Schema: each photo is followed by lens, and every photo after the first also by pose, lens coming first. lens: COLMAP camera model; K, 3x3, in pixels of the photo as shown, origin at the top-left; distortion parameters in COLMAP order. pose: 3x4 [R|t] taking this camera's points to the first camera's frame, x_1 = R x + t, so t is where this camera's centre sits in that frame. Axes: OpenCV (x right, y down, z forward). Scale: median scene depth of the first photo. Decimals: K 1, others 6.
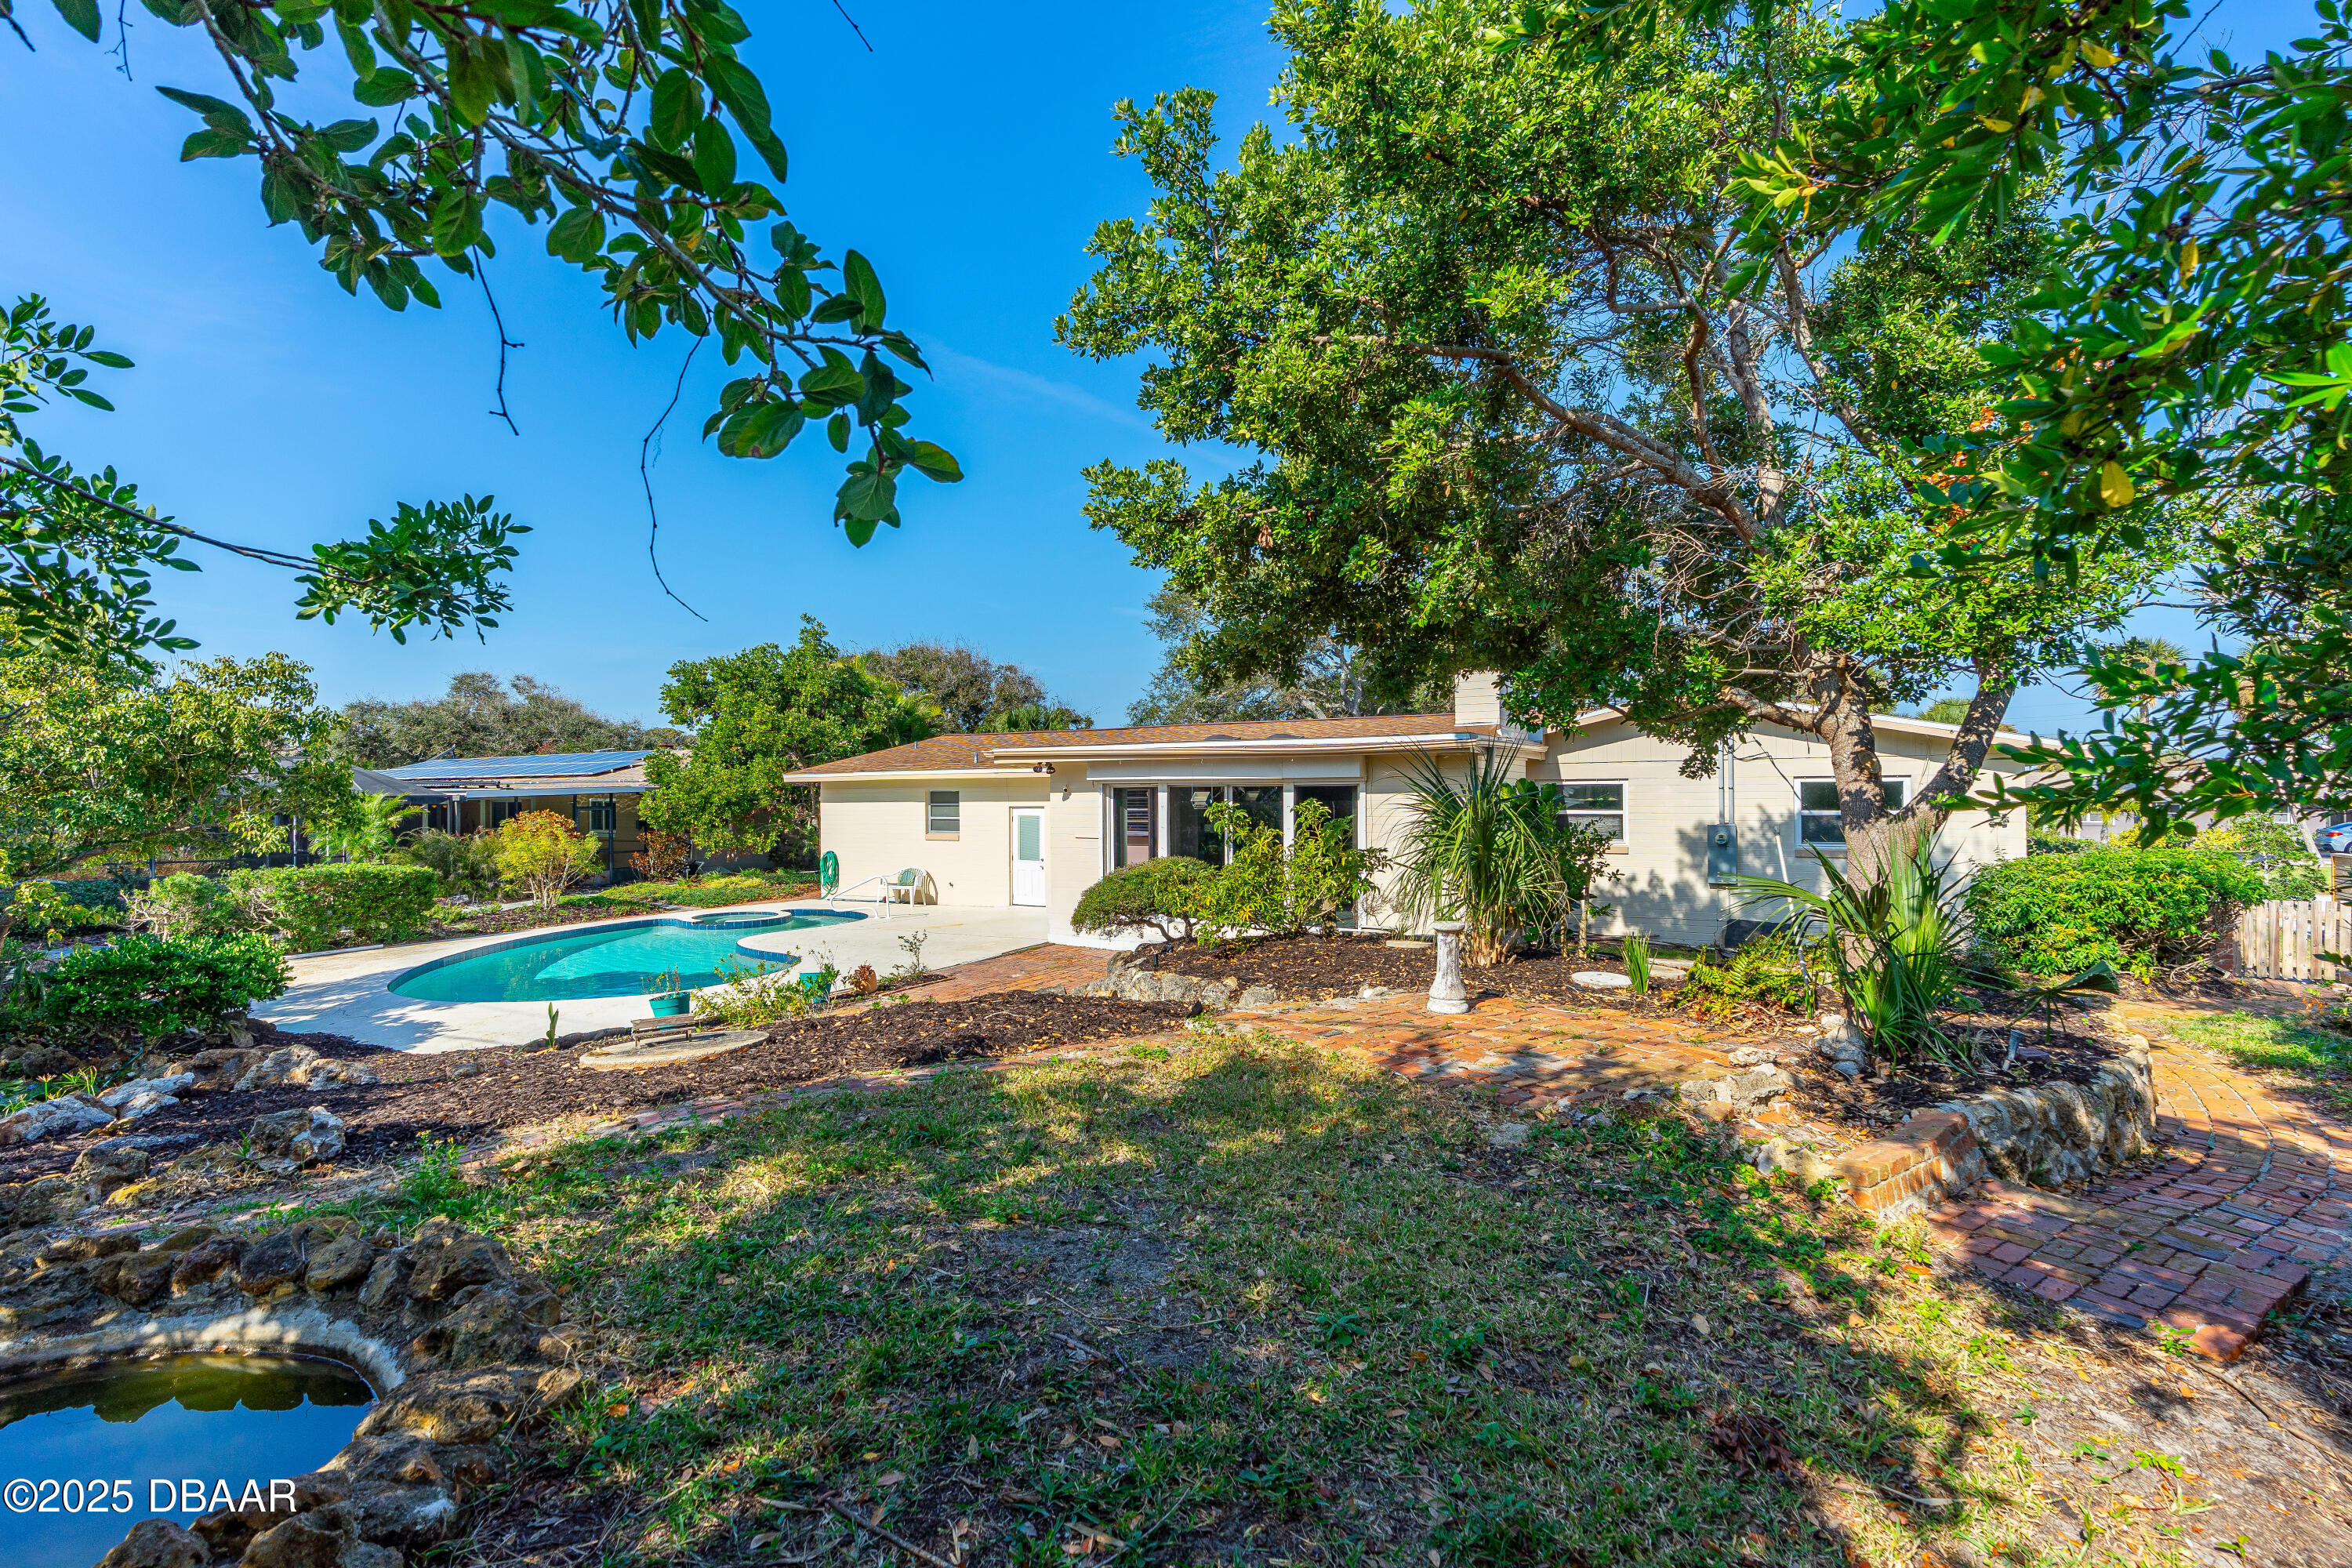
lens RADIAL K [[1079.1, 0, 1175.8], [0, 1079.1, 790.8], [0, 0, 1]] dist [0.000469, 0.002465]
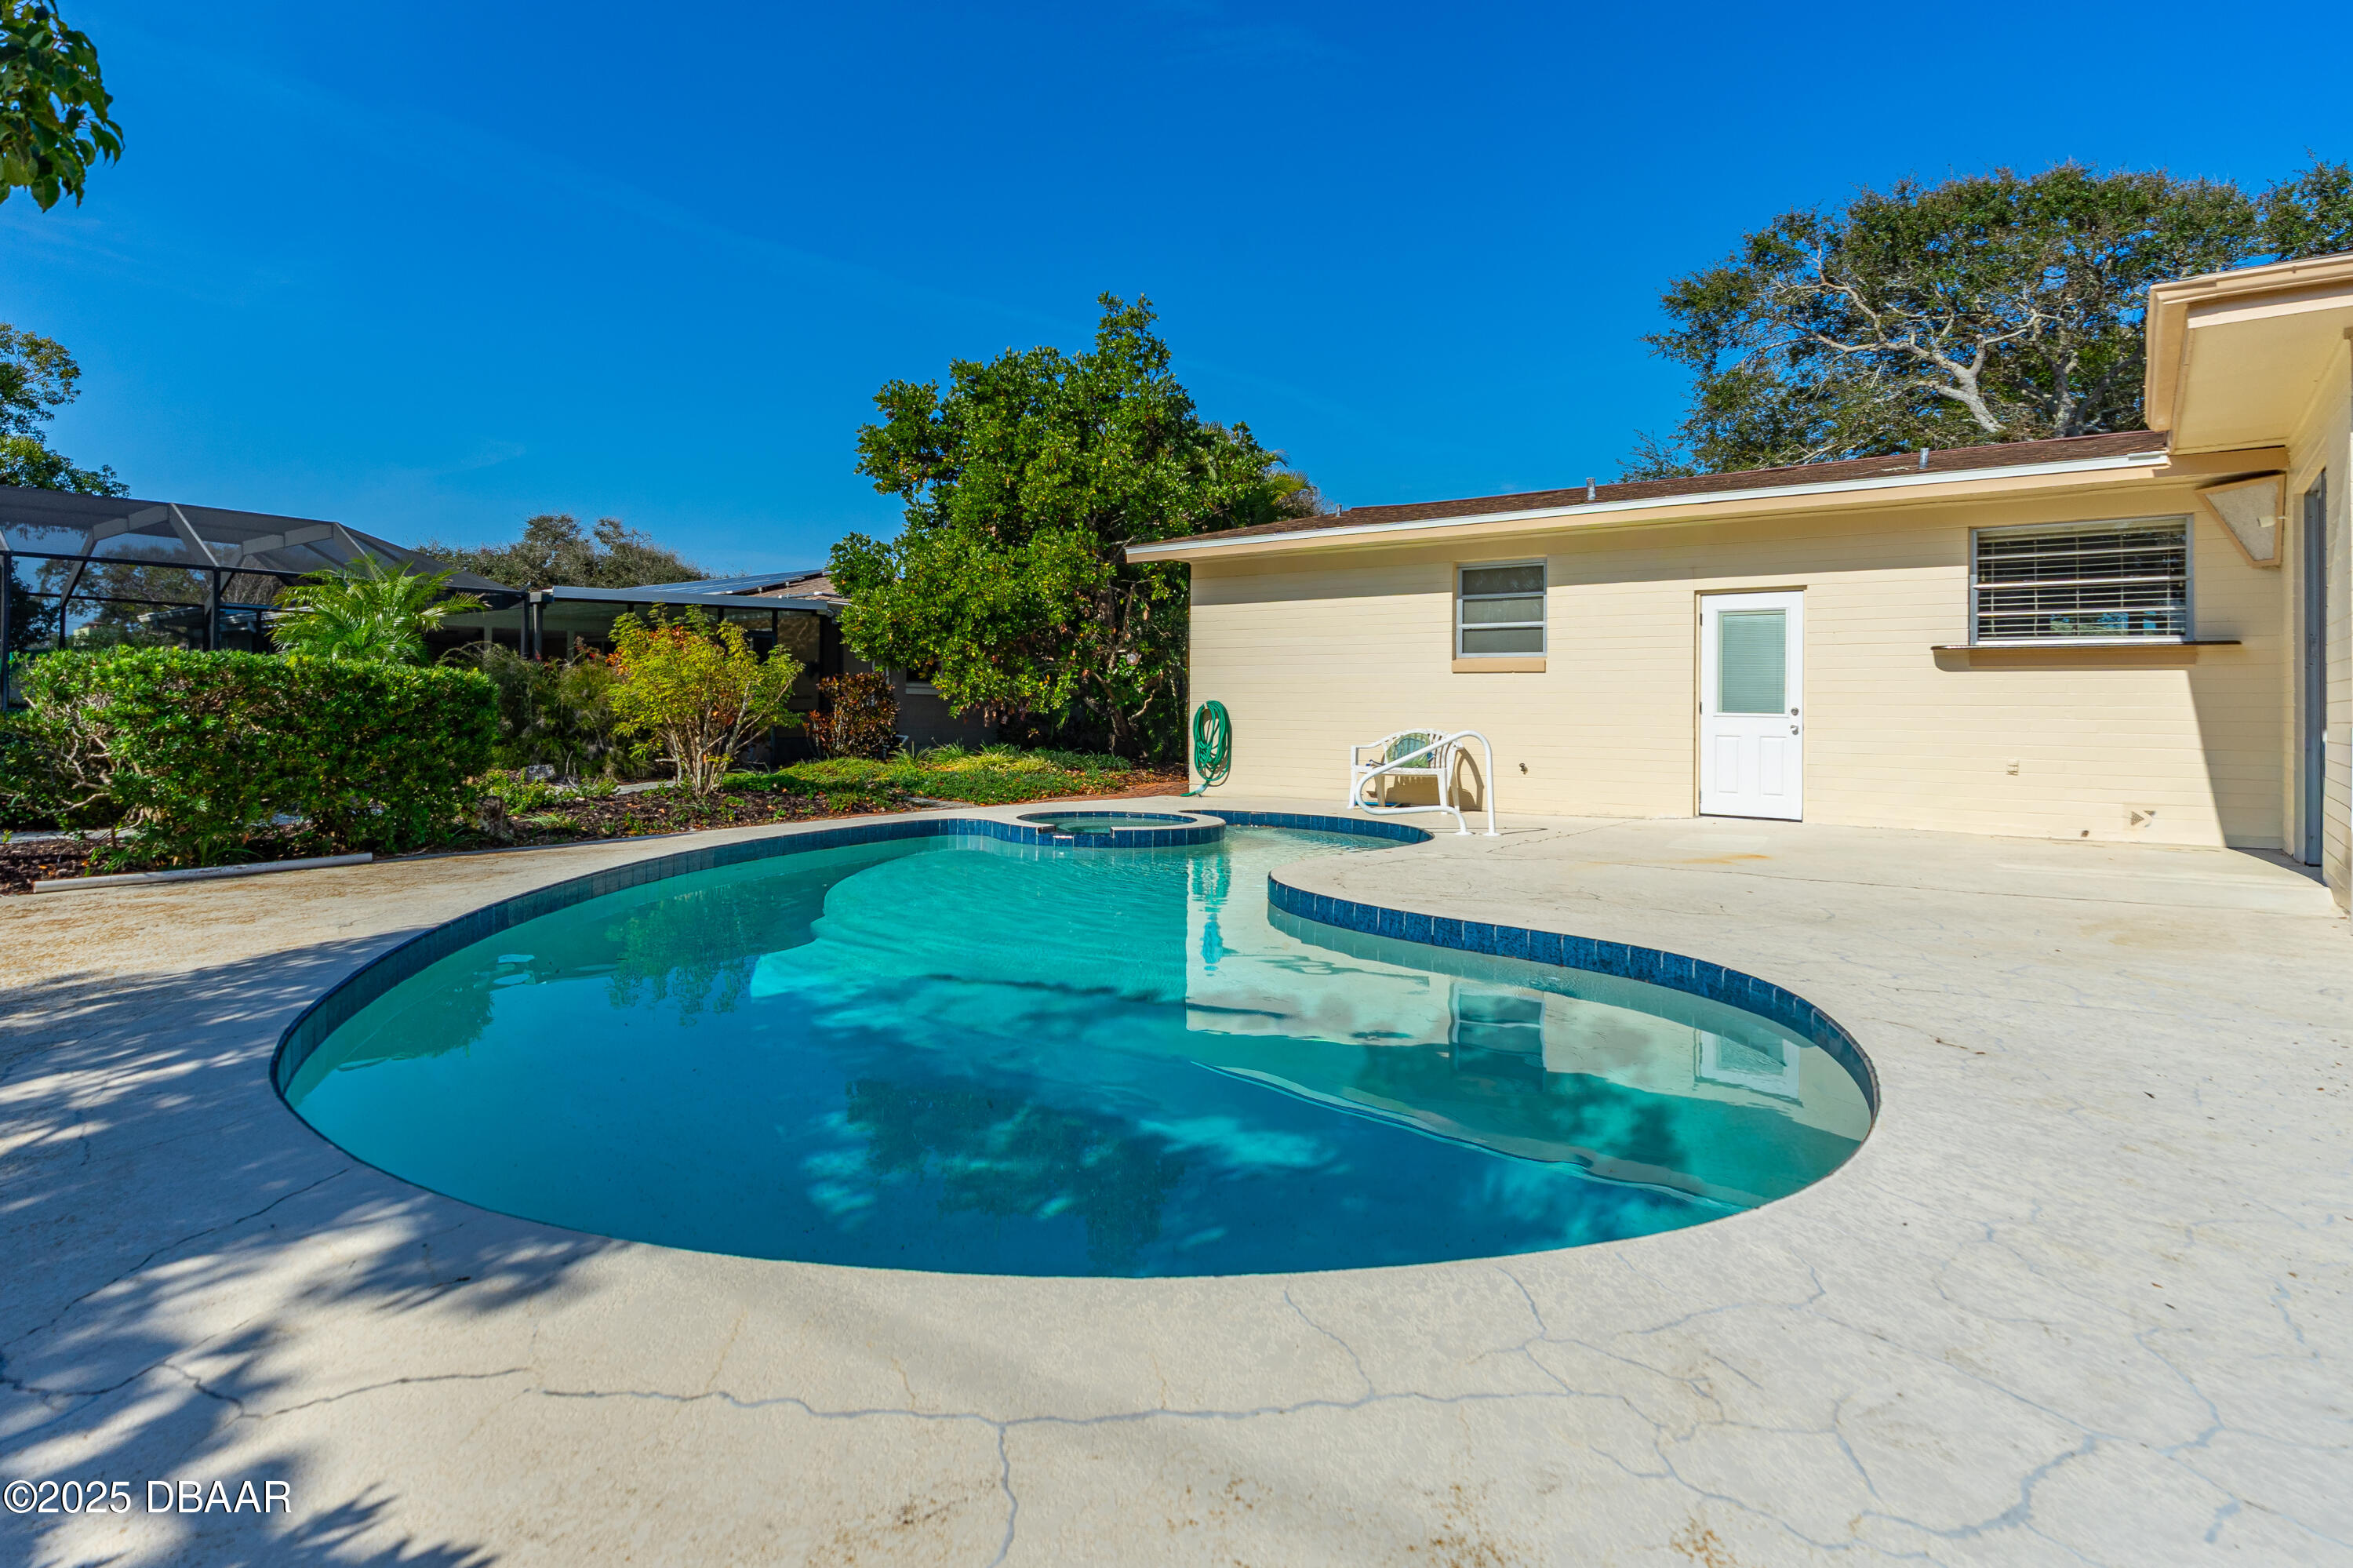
lens RADIAL K [[1246.3, 0, 1101.2], [0, 1246.3, 685.2], [0, 0, 1]] dist [-0.010949, 0.006772]
pose [[0.988010, 0.015331, -0.153624, -0.660720], [-0.017722, 0.999742, -0.014210, 0.135265], [0.153366, 0.016763, 0.988027, 0.973021]]
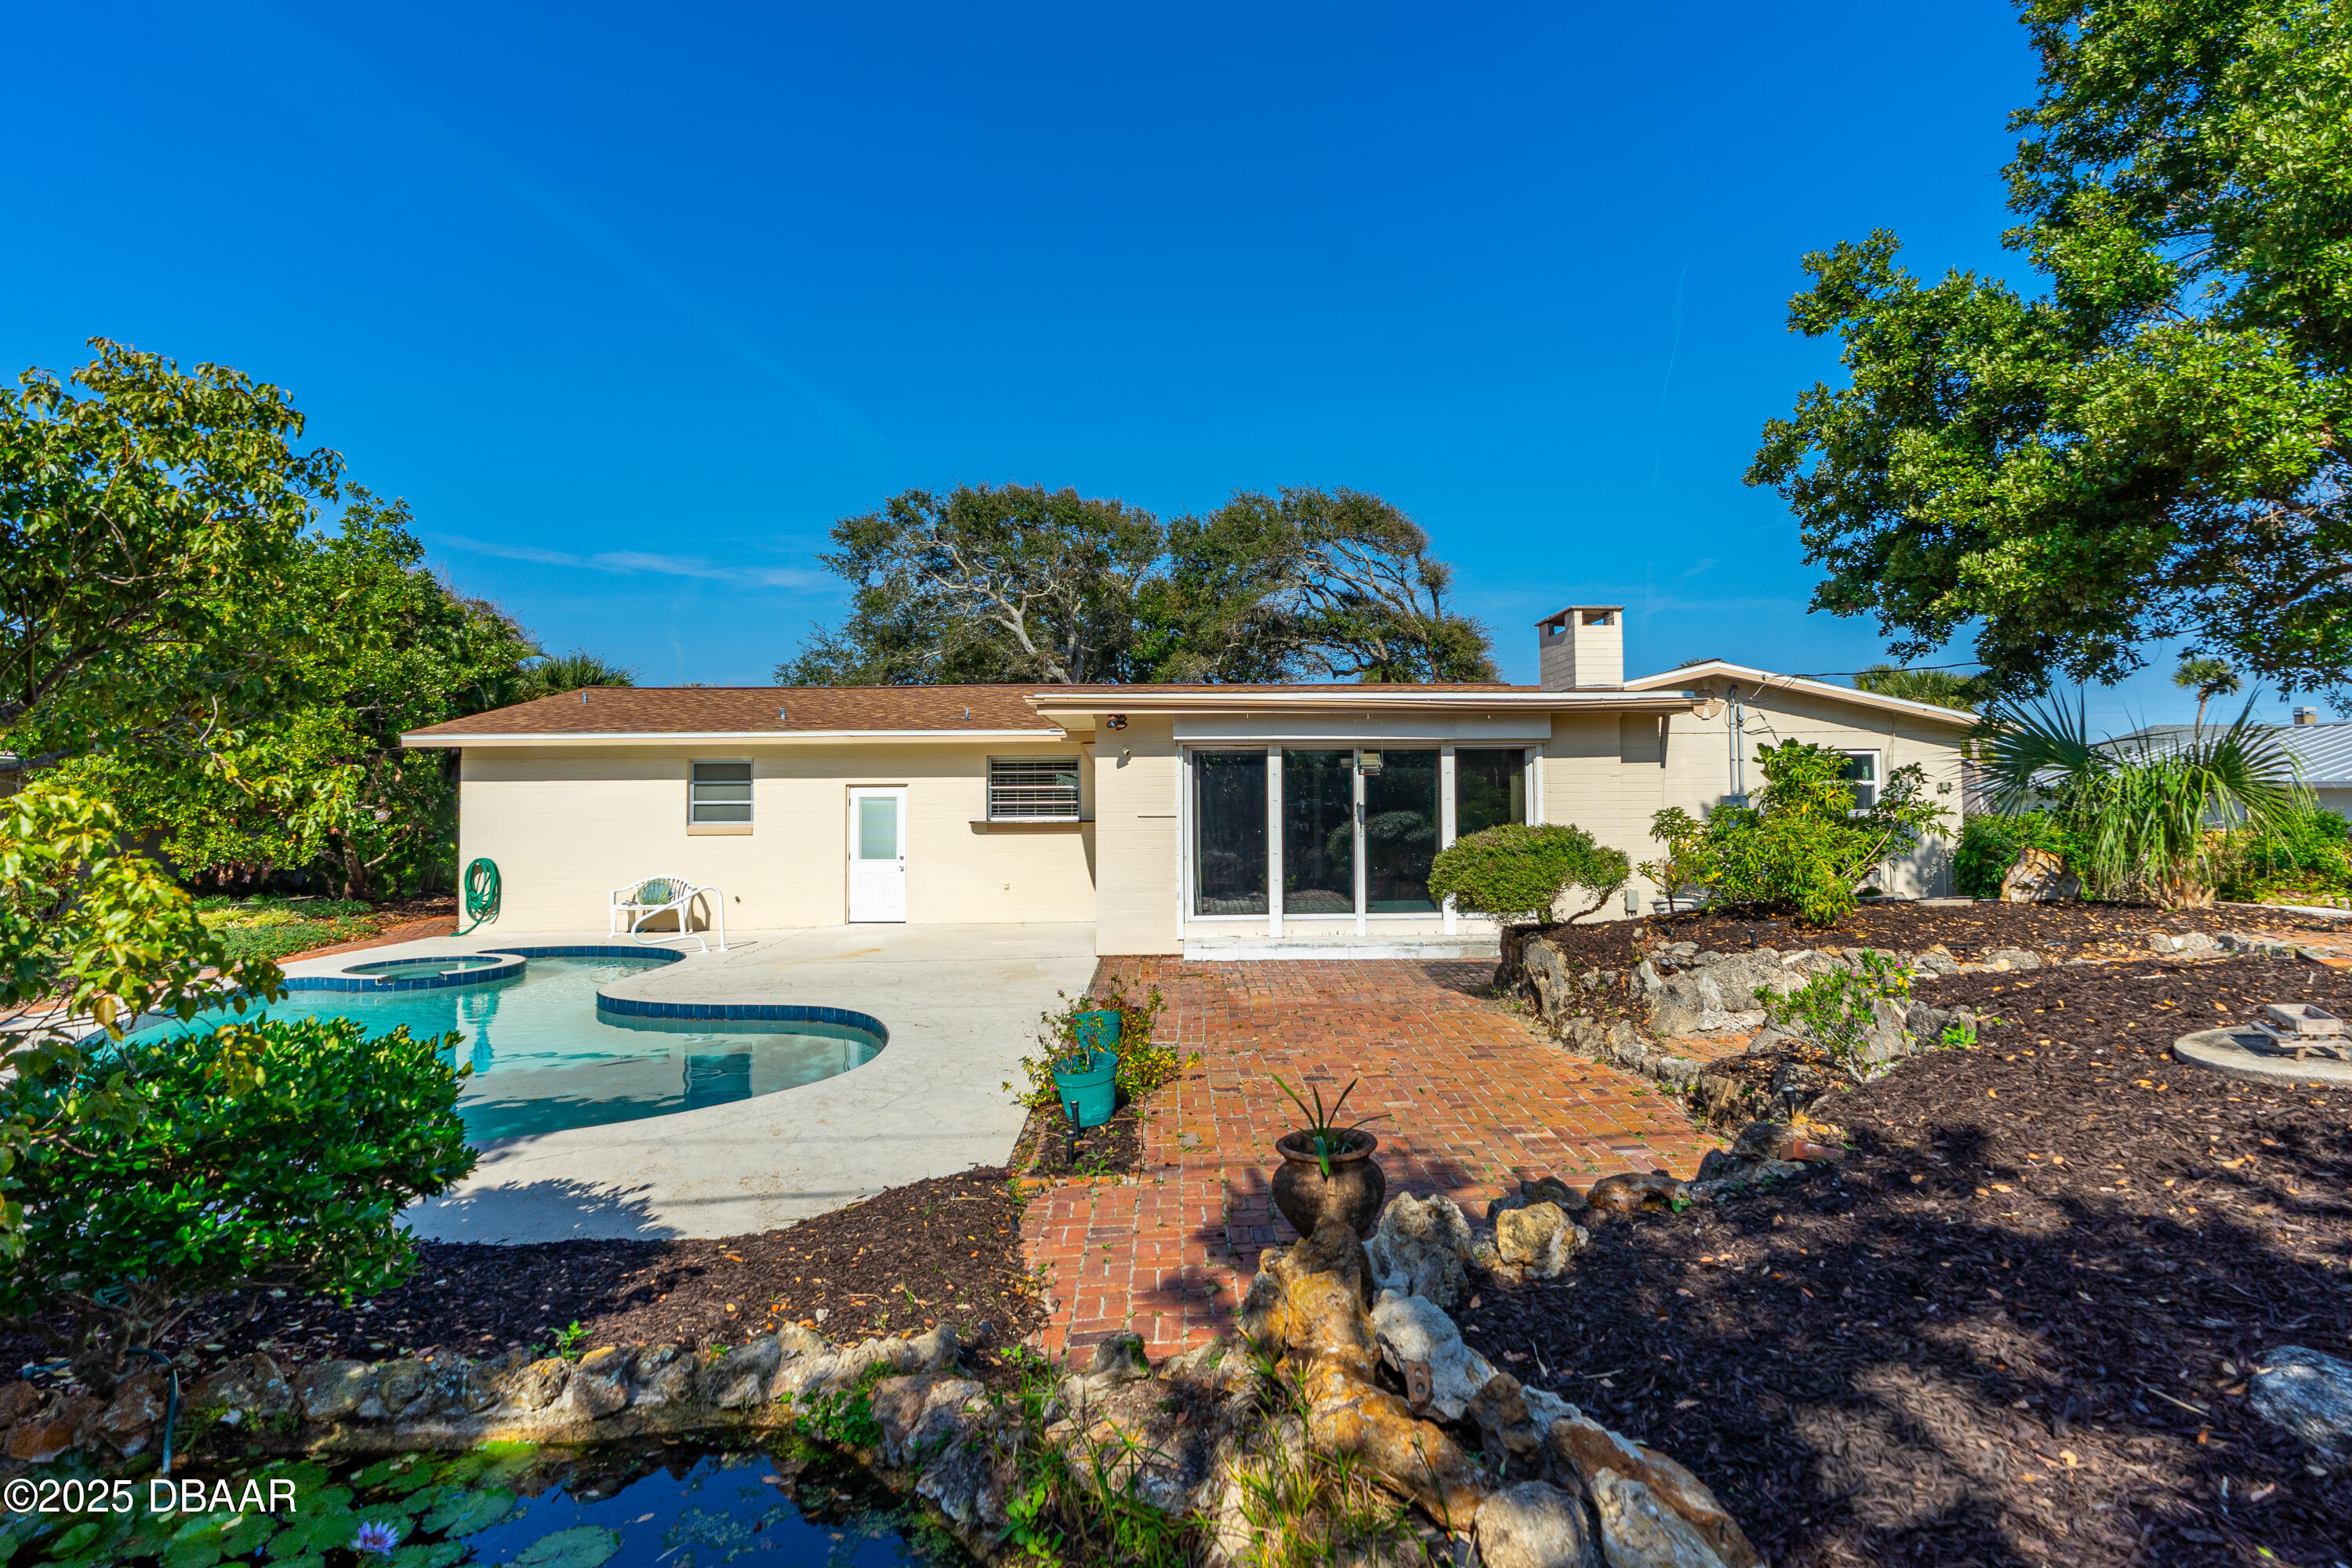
lens RADIAL K [[1245.7, 0, 1204.9], [0, 1245.7, 743.1], [0, 0, 1]] dist [-0.010949, 0.006772]
pose [[0.848845, 0.020323, 0.528251, -0.812181], [0.000749, 0.999214, -0.039646, 0.041911], [-0.528641, 0.034049, 0.848162, 0.378966]]
